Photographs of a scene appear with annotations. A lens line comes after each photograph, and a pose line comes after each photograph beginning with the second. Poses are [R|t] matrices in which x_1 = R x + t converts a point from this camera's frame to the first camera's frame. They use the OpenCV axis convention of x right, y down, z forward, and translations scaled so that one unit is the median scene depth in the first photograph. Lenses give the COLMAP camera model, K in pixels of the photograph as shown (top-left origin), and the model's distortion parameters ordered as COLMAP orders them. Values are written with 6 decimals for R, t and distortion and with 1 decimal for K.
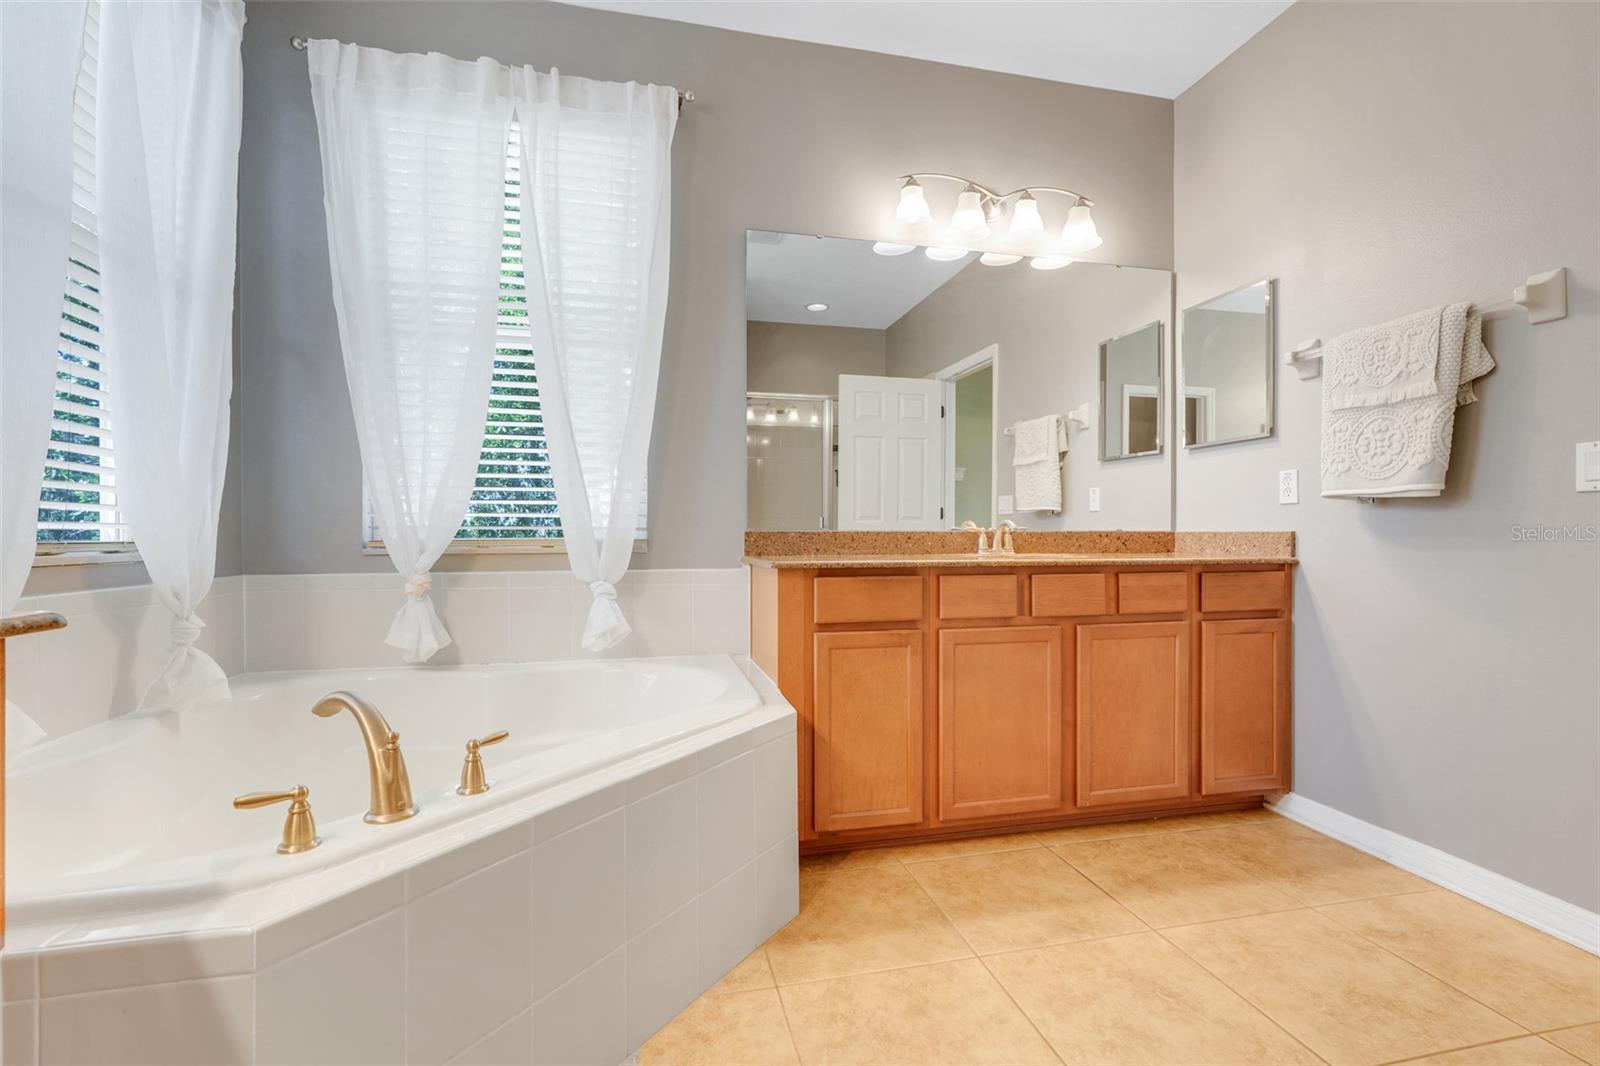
lens RADIAL K [[707.3, 0, 795.0], [0, 707.3, 529.5], [0, 0, 1]] dist [-0.002586, 0.000407]
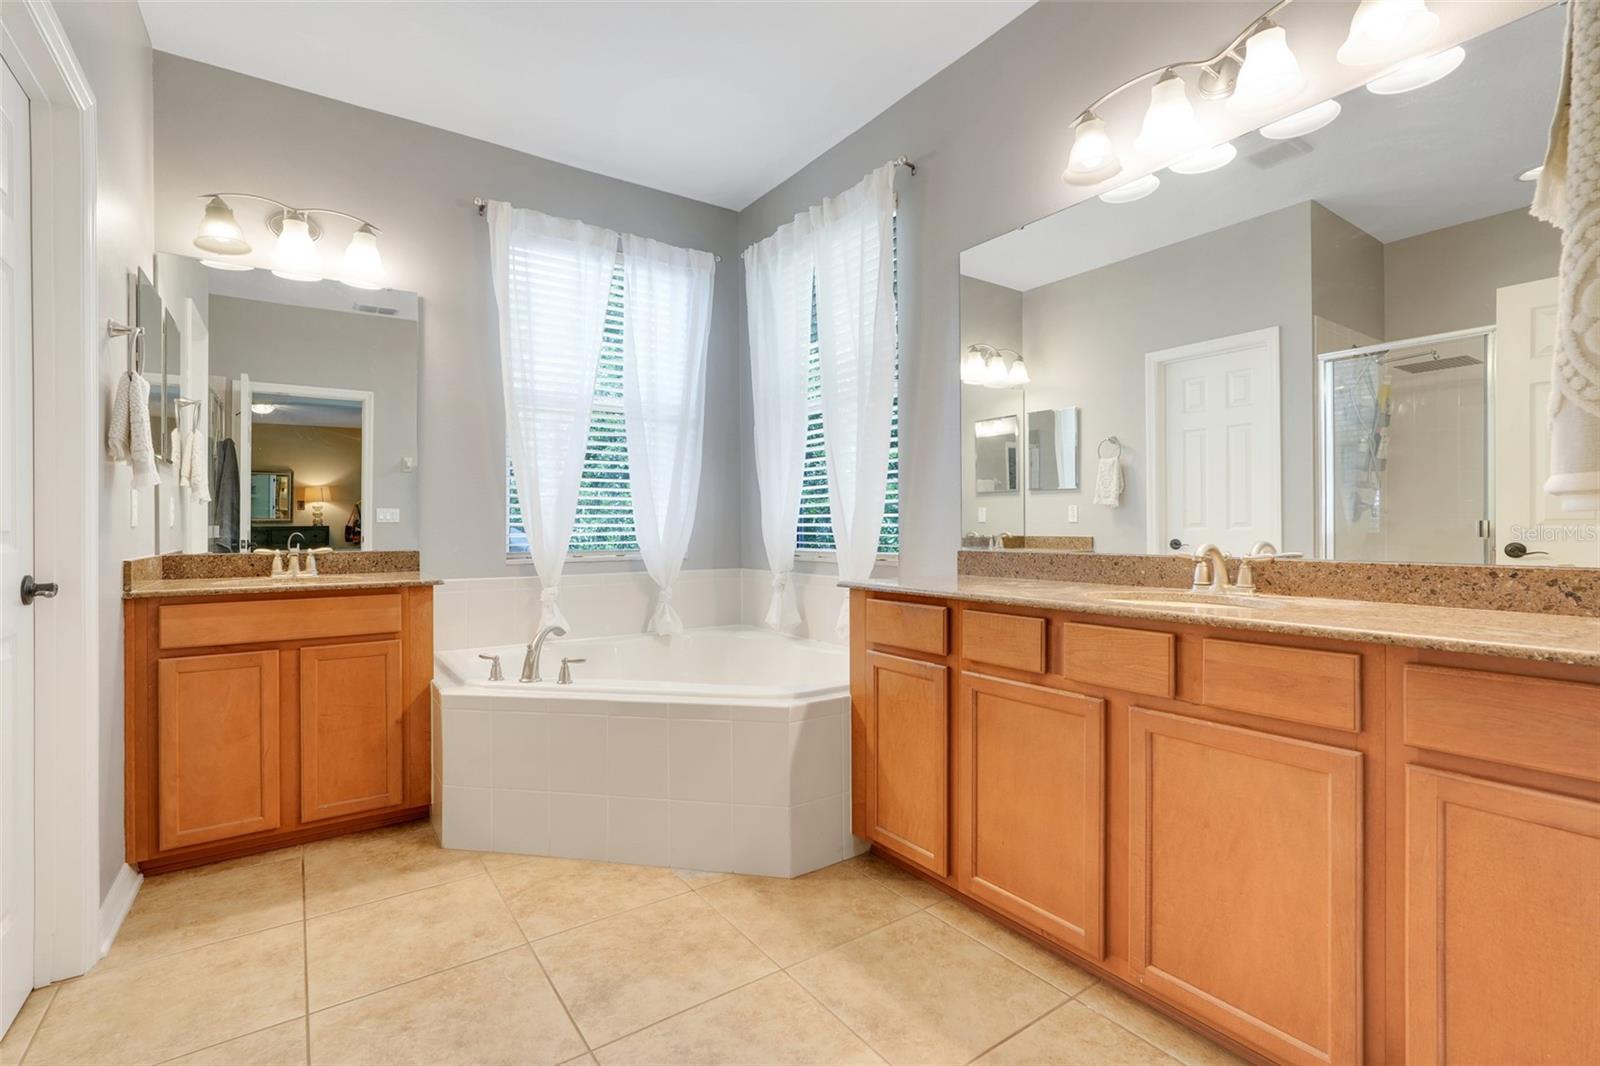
lens RADIAL K [[714.9, 0, 796.1], [0, 714.9, 526.5], [0, 0, 1]] dist [-0.001838, 0.000608]
pose [[0.383579, -0.004554, -0.923497, 0.963785], [0.007282, 0.999972, -0.001907, -0.038154], [0.923479, -0.005993, 0.383602, 0.475824]]
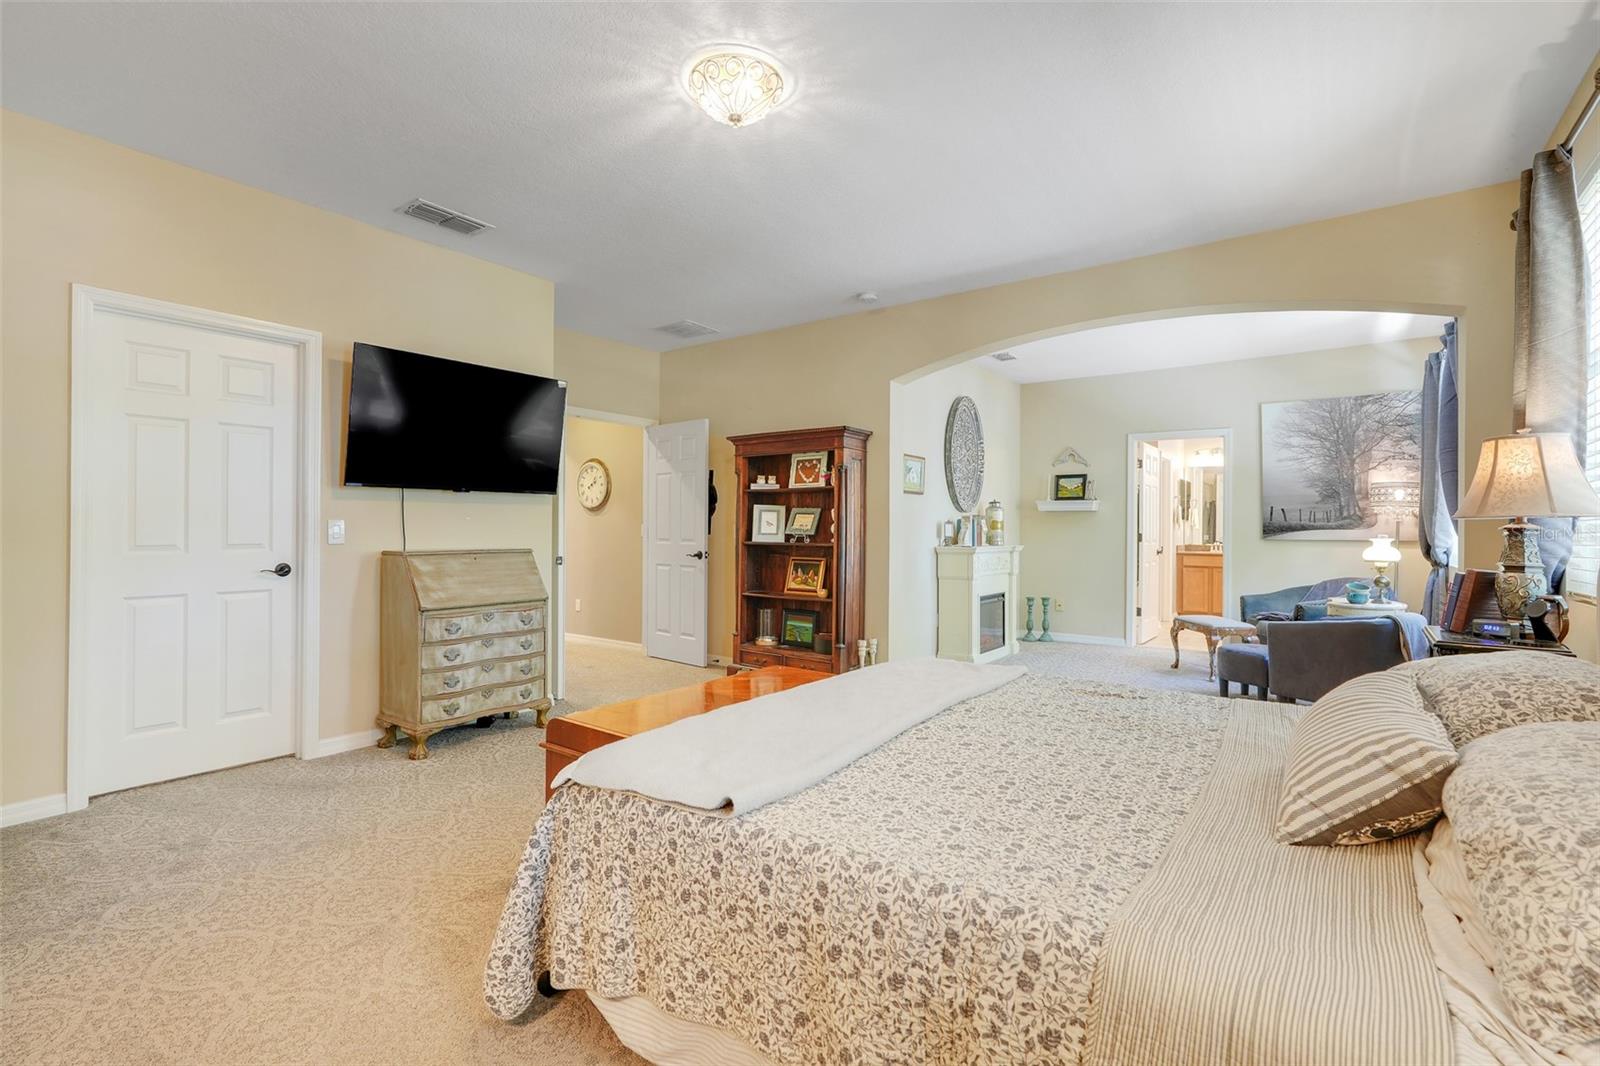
lens RADIAL K [[731.3, 0, 798.9], [0, 731.3, 524.9], [0, 0, 1]] dist [-0.002403, -0.000332]
pose [[-0.754355, -0.008934, -0.656406, 3.086935], [-0.007453, 0.999960, -0.005044, -0.065892], [0.656424, 0.001087, -0.754391, 1.329924]]
